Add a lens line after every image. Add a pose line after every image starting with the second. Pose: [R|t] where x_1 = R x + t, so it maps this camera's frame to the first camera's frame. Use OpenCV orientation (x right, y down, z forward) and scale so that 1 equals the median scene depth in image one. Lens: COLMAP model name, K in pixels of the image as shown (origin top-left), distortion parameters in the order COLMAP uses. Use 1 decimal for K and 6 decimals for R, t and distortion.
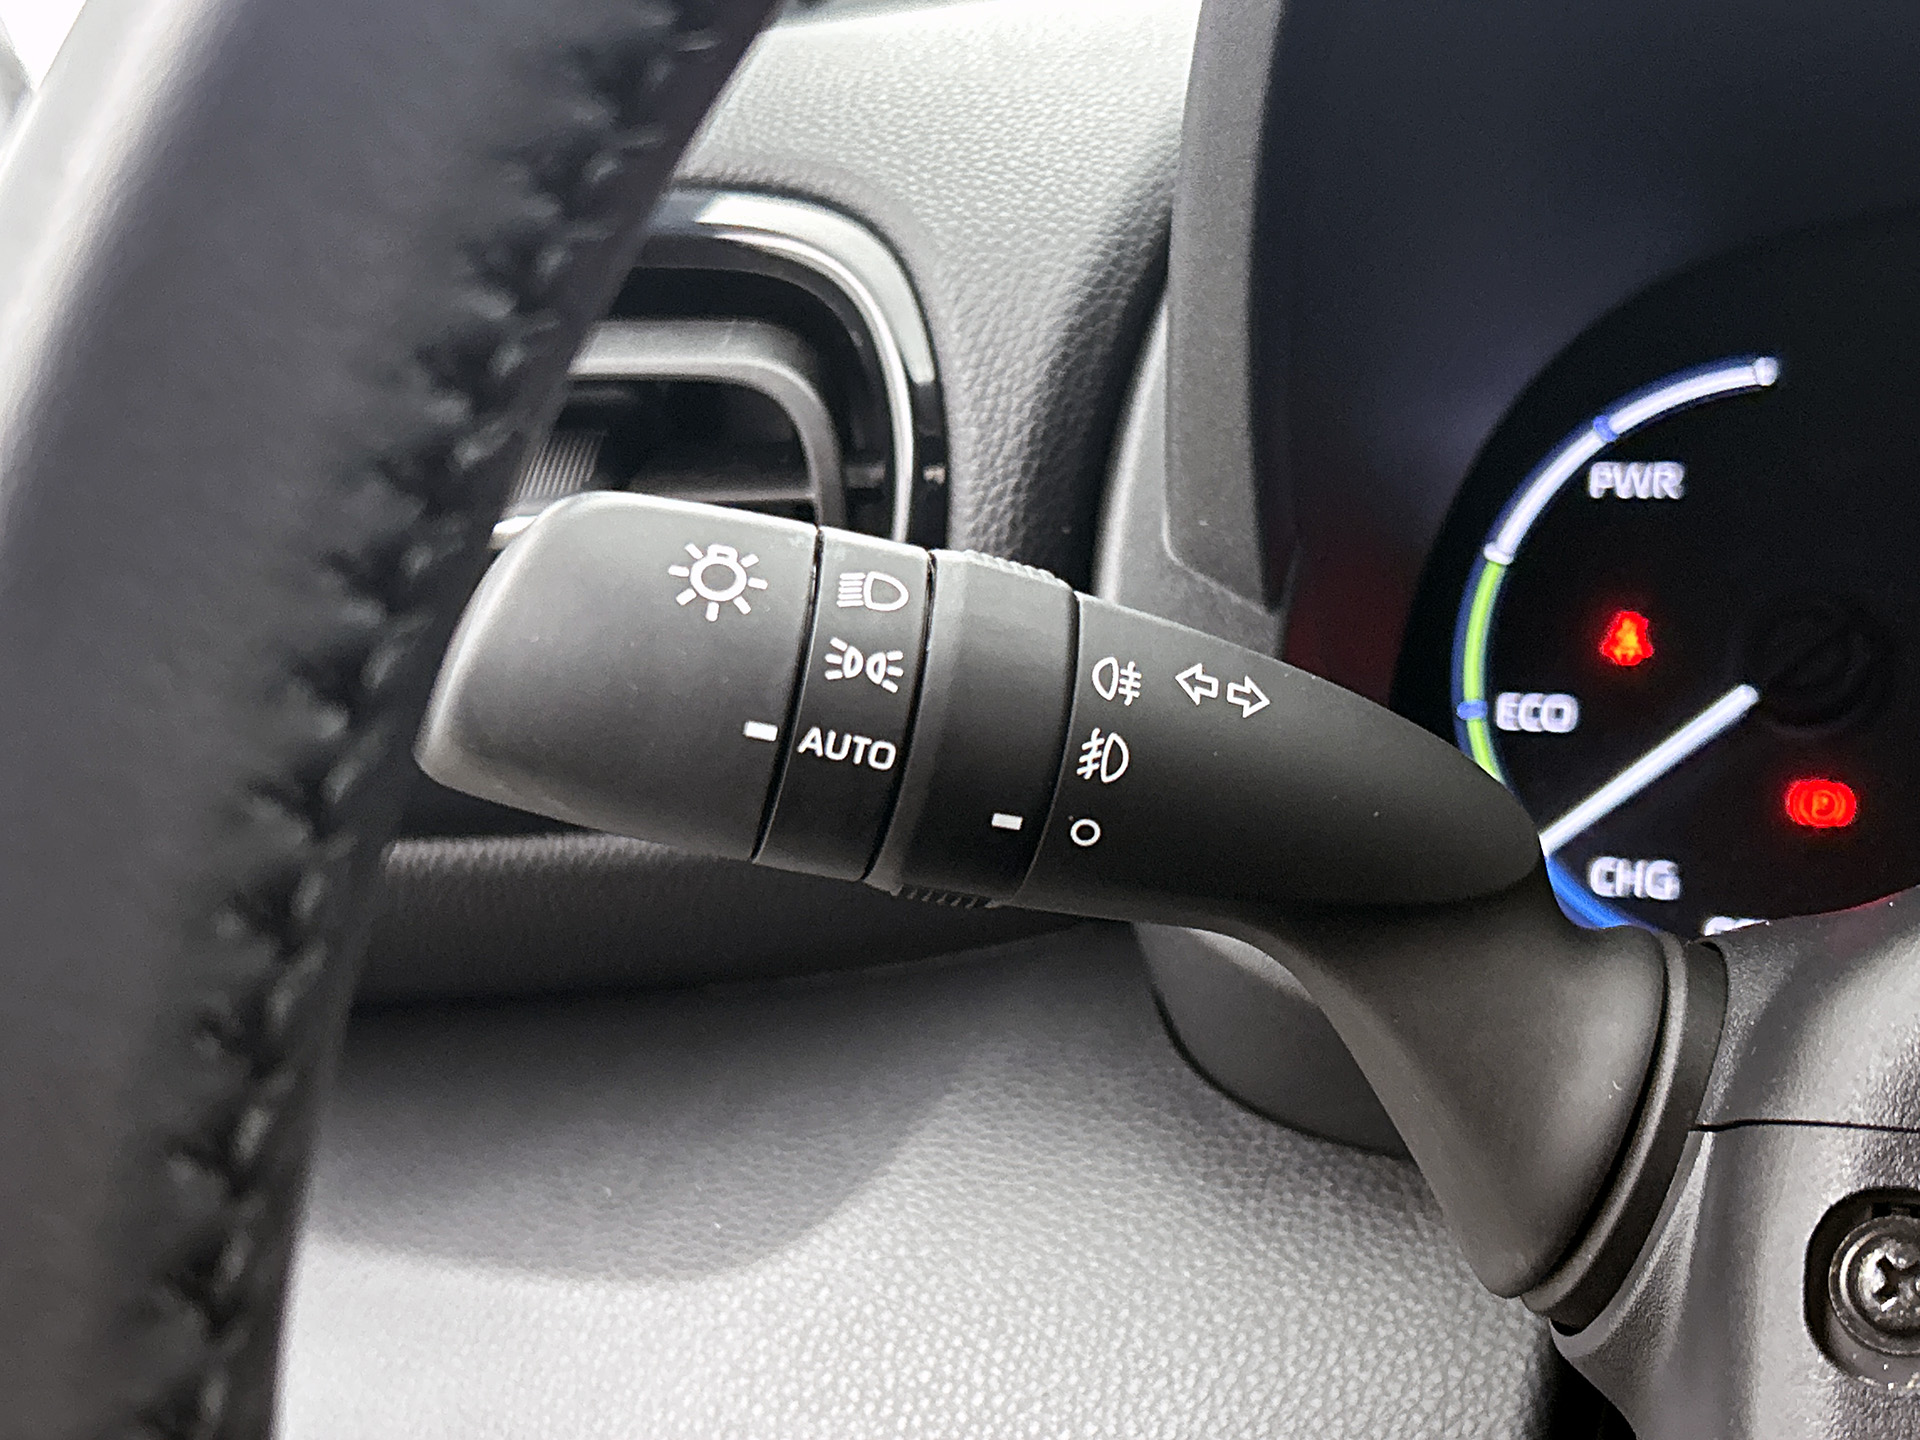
lens RADIAL K [[2629.2, 0, 960.0], [0, 2629.2, 720.0], [0, 0, 1]] dist [0.019662, 0.024689]
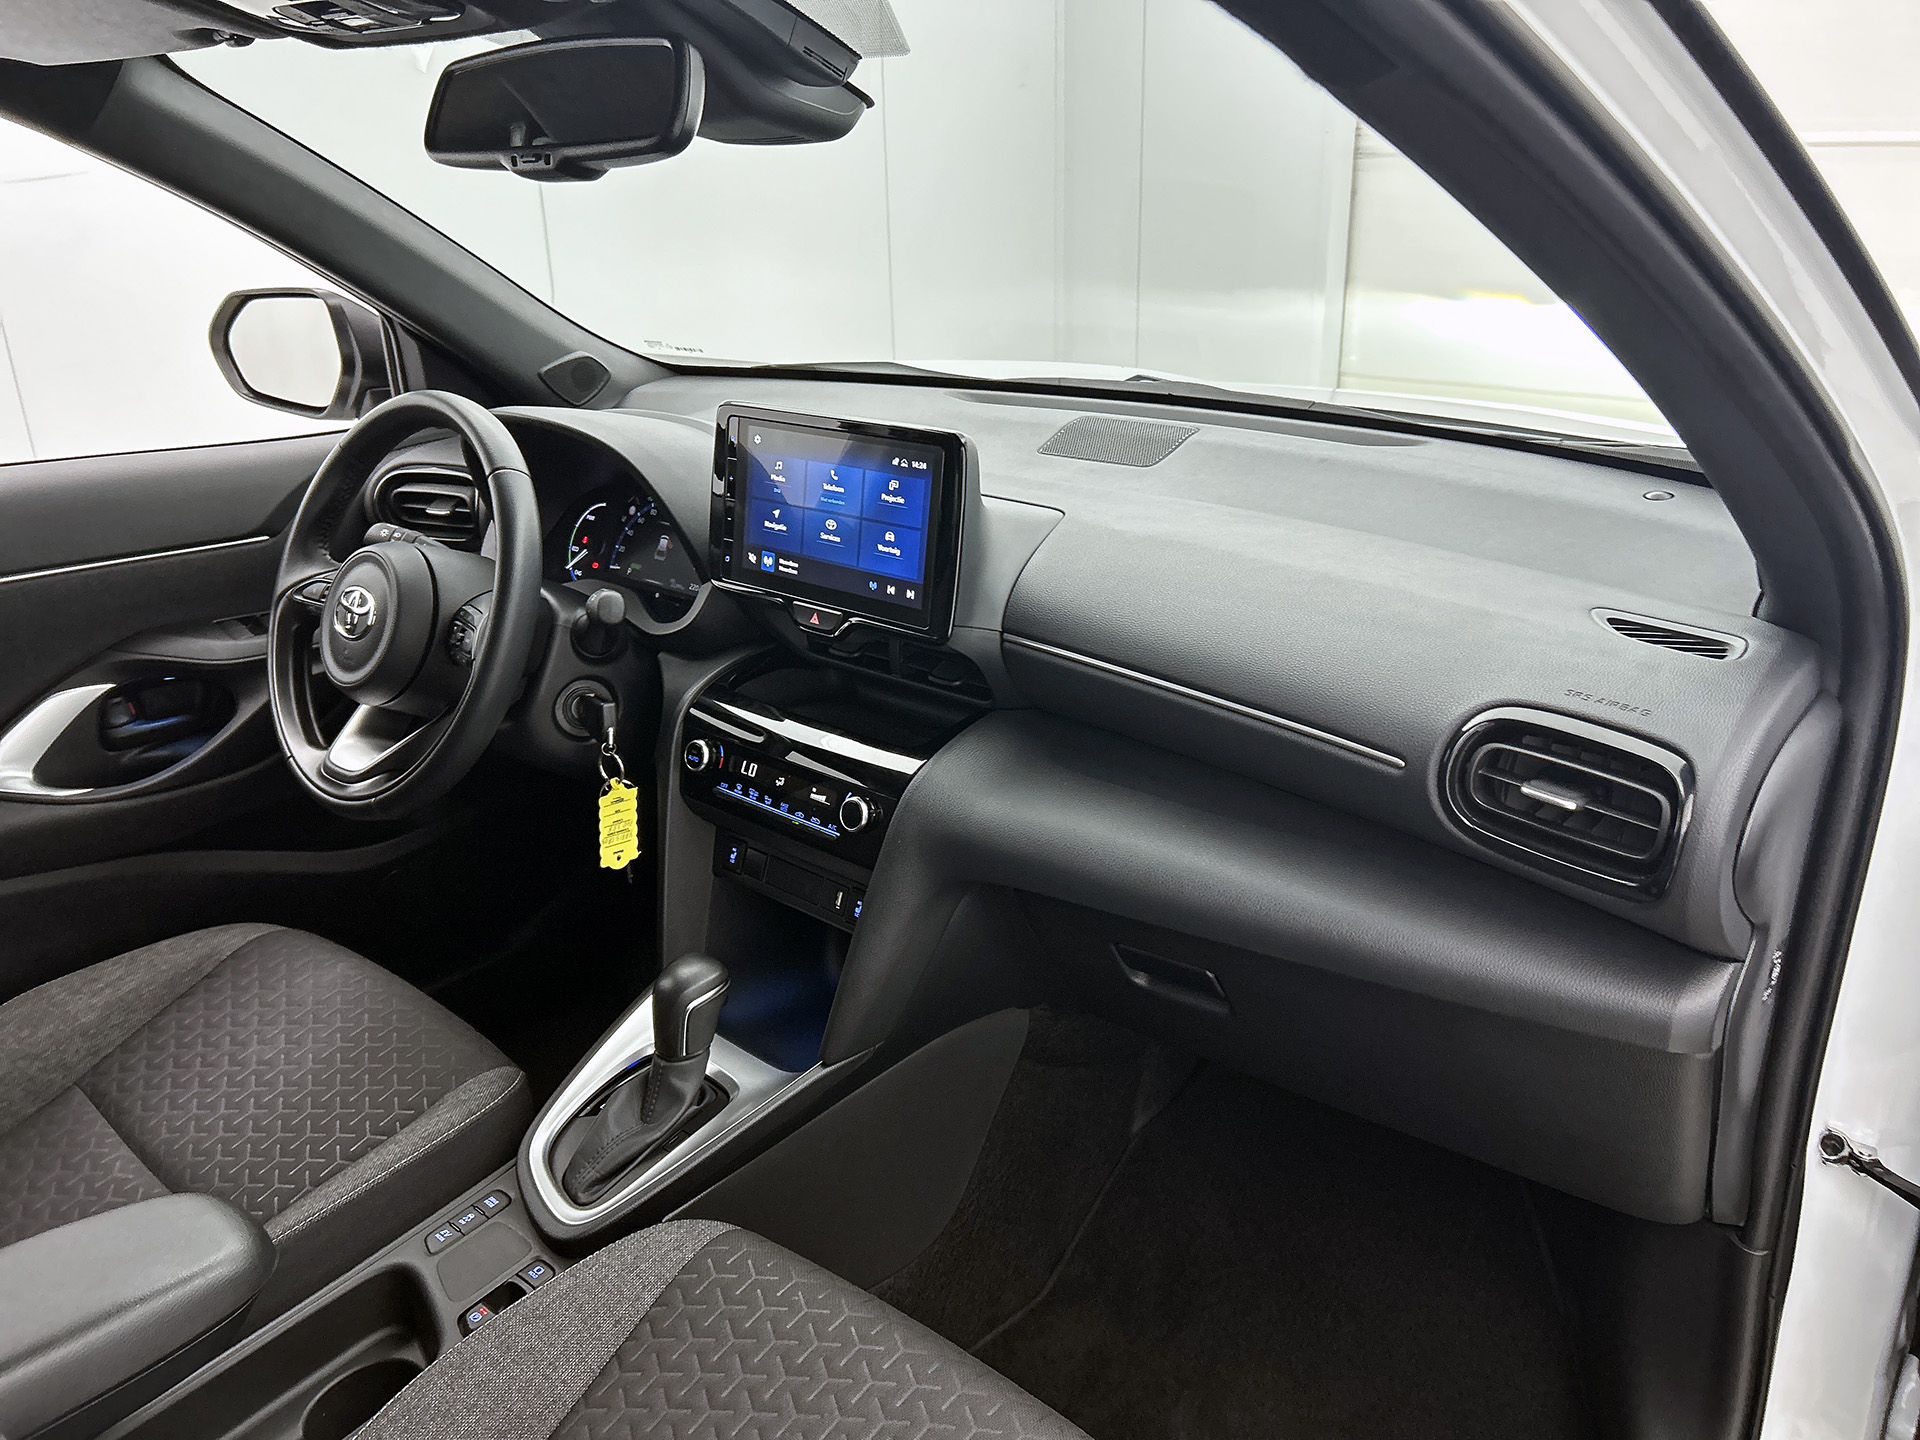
lens RADIAL K [[1436.4, 0, 960.0], [0, 1436.4, 720.0], [0, 0, 1]] dist [0.118855, -0.251827]
pose [[0.927338, 0.144996, -0.344994, 2.712752], [-0.080348, 0.977533, 0.194870, -0.413935], [0.365498, -0.152991, 0.918153, -2.404263]]
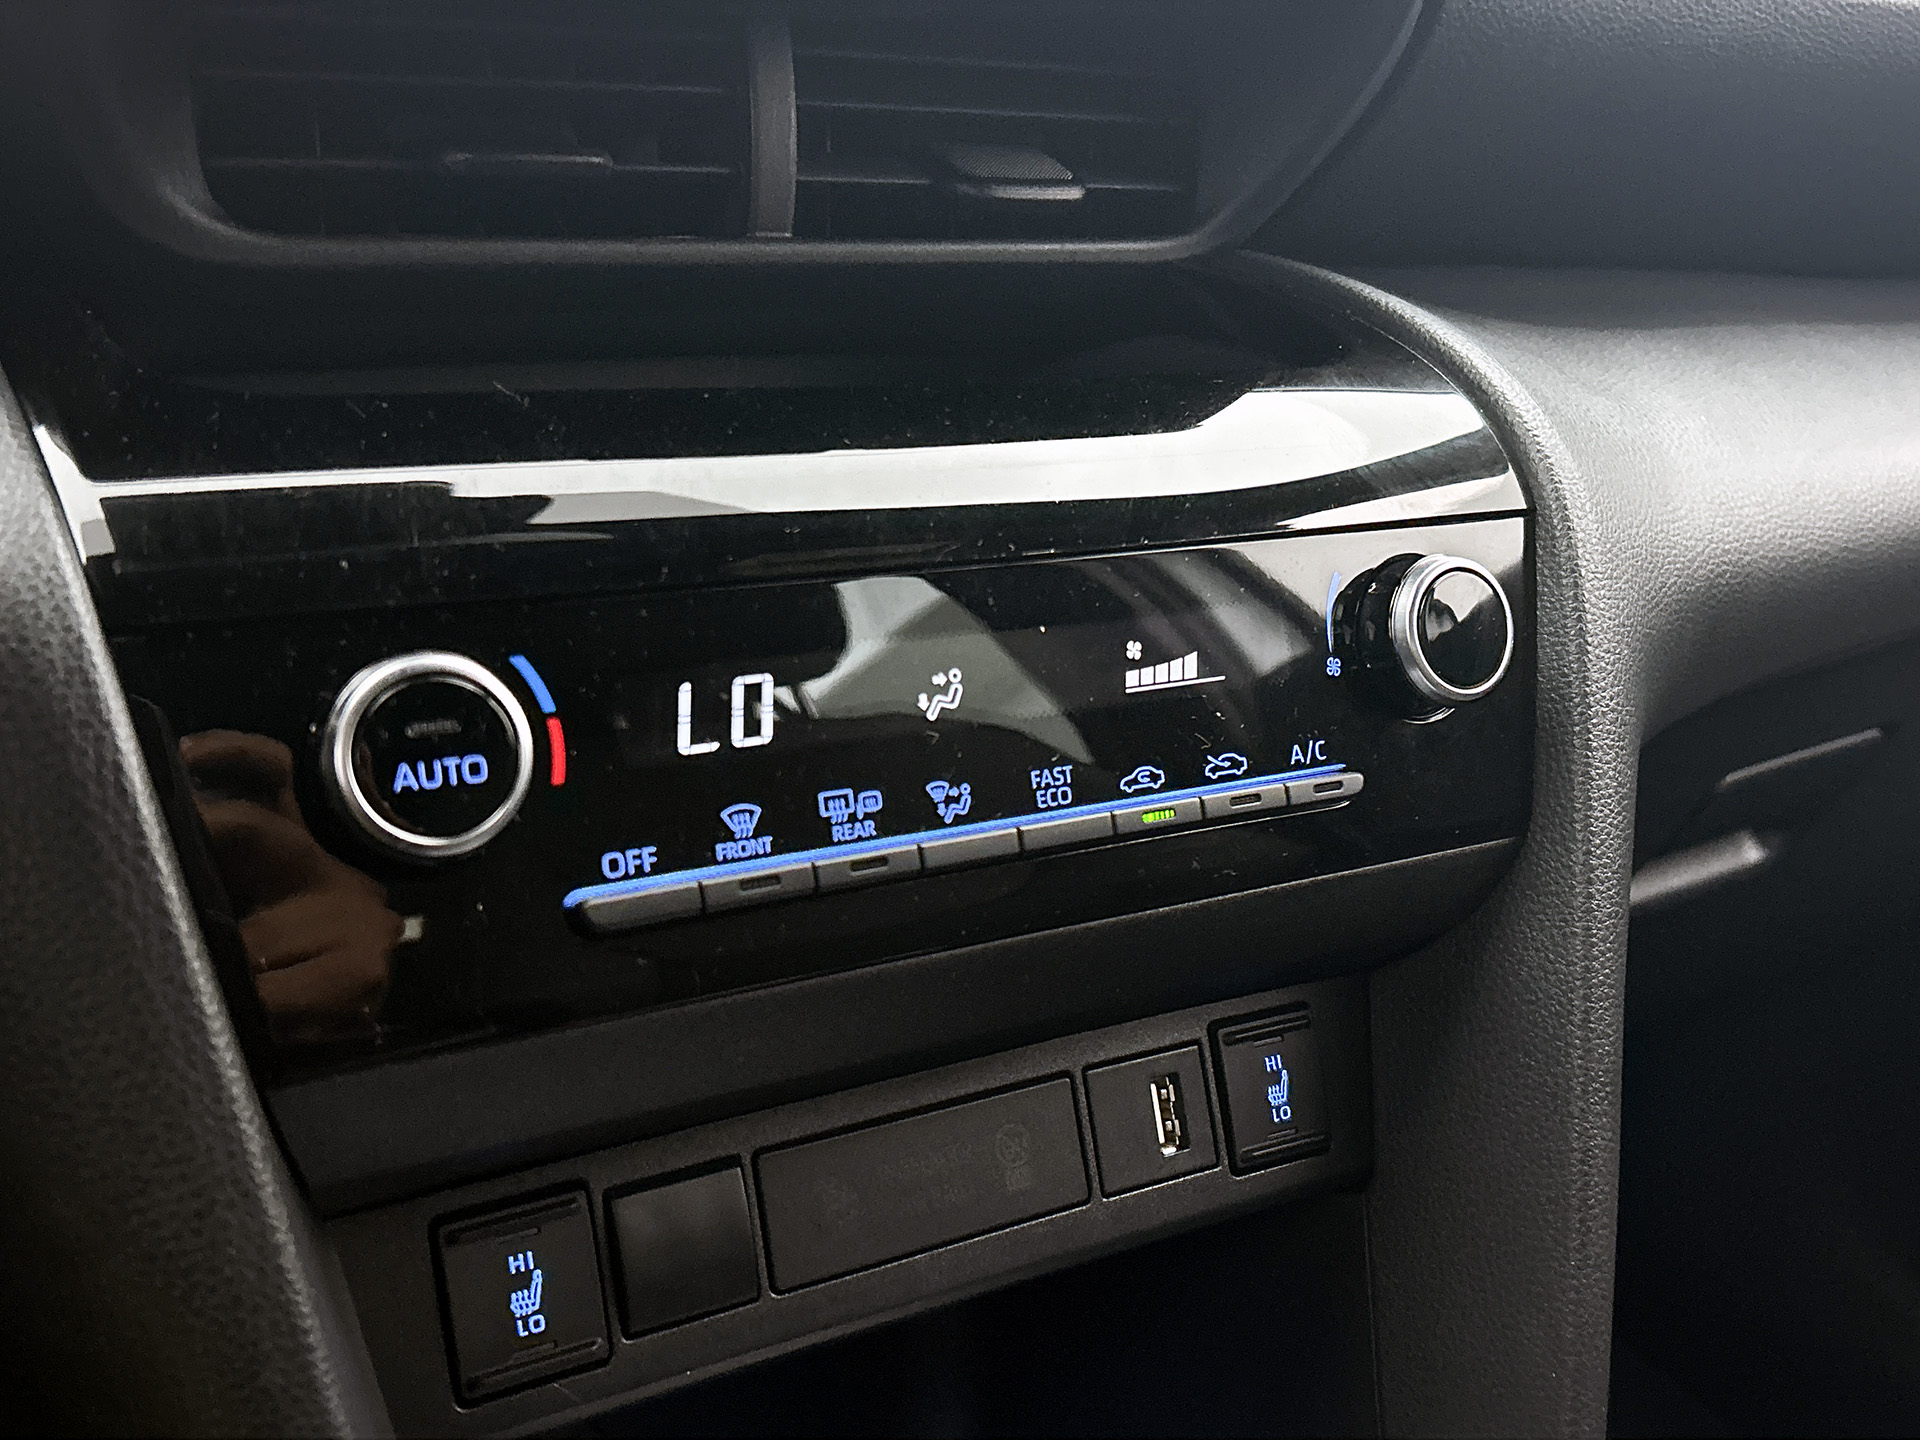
lens RADIAL K [[1972.3, 0, 960.0], [0, 1972.3, 720.0], [0, 0, 1]] dist [0.197298, -0.646861]
pose [[0.636283, -0.174074, 0.751560, 0.649361], [0.096497, 0.984517, 0.146335, 0.245684], [-0.765397, -0.020587, 0.643229, -0.247972]]
